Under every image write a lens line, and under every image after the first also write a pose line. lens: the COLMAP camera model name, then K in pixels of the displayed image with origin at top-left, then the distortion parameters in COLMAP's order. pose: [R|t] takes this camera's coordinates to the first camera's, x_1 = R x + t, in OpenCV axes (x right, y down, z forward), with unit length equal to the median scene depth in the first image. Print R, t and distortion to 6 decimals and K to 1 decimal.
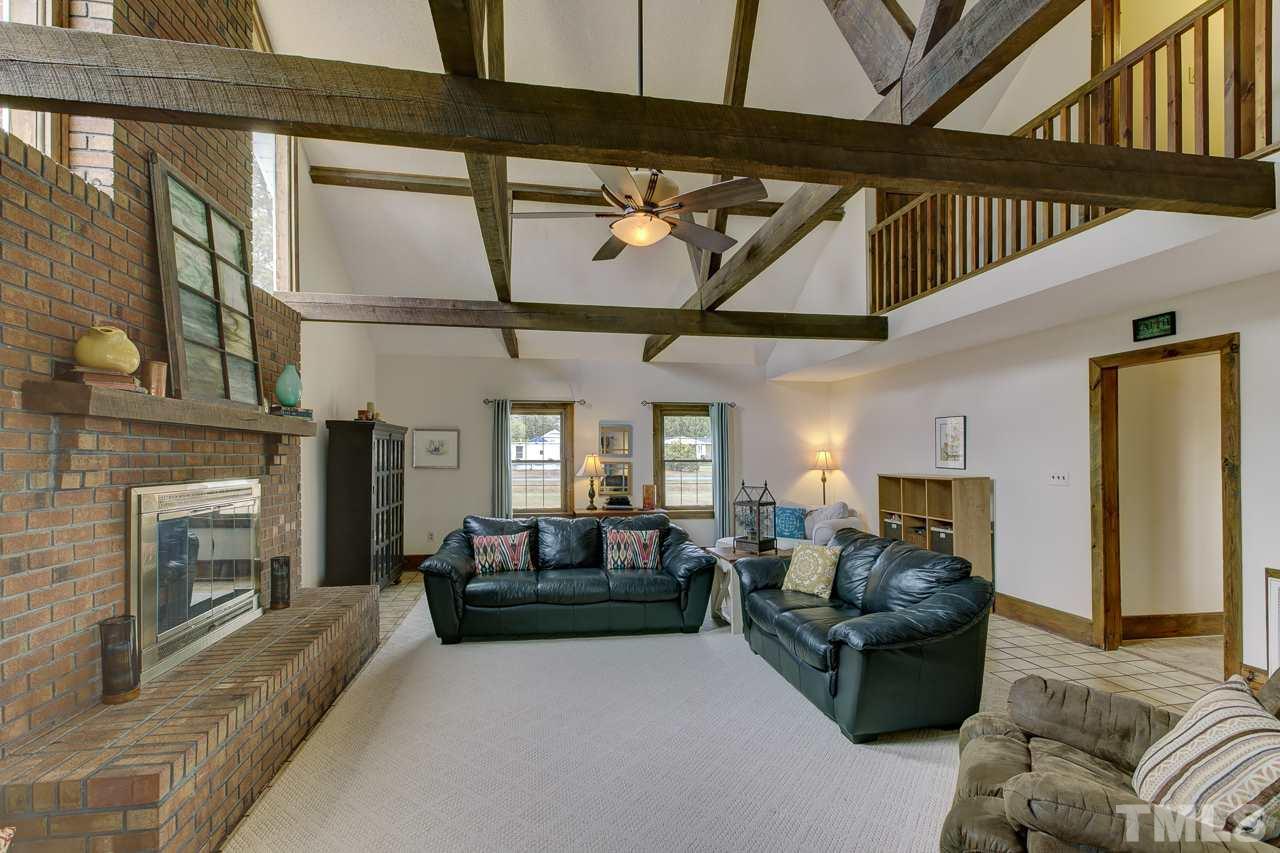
lens RADIAL K [[580.7, 0, 626.1], [0, 580.7, 457.7], [0, 0, 1]] dist [-0.001416, 0.000606]
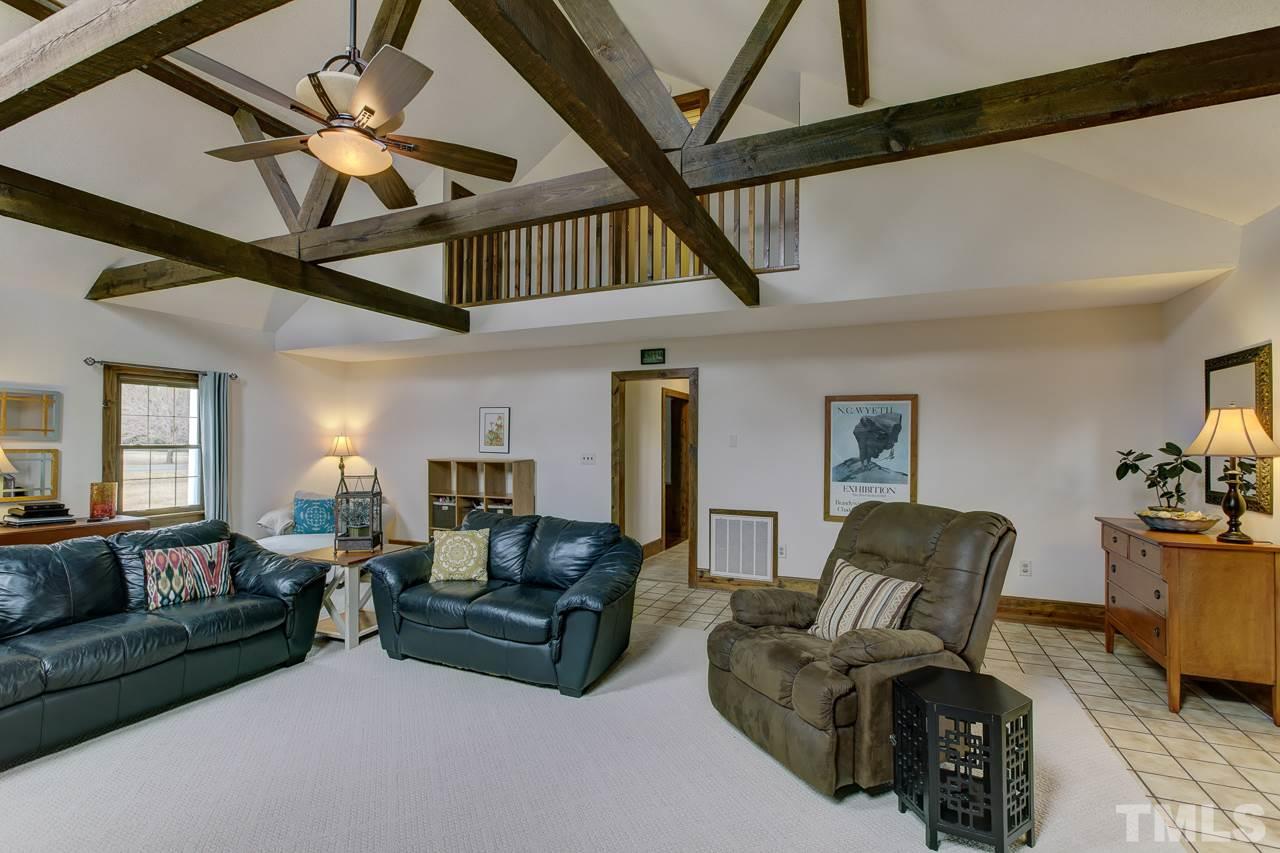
lens RADIAL K [[580.7, 0, 633.5], [0, 580.7, 431.5], [0, 0, 1]] dist [-0.001416, 0.000606]
pose [[0.547371, 0.017811, 0.836700, -0.282684], [-0.001314, 0.999791, -0.020422, 0.000116], [-0.836889, 0.010079, 0.547280, 0.165379]]
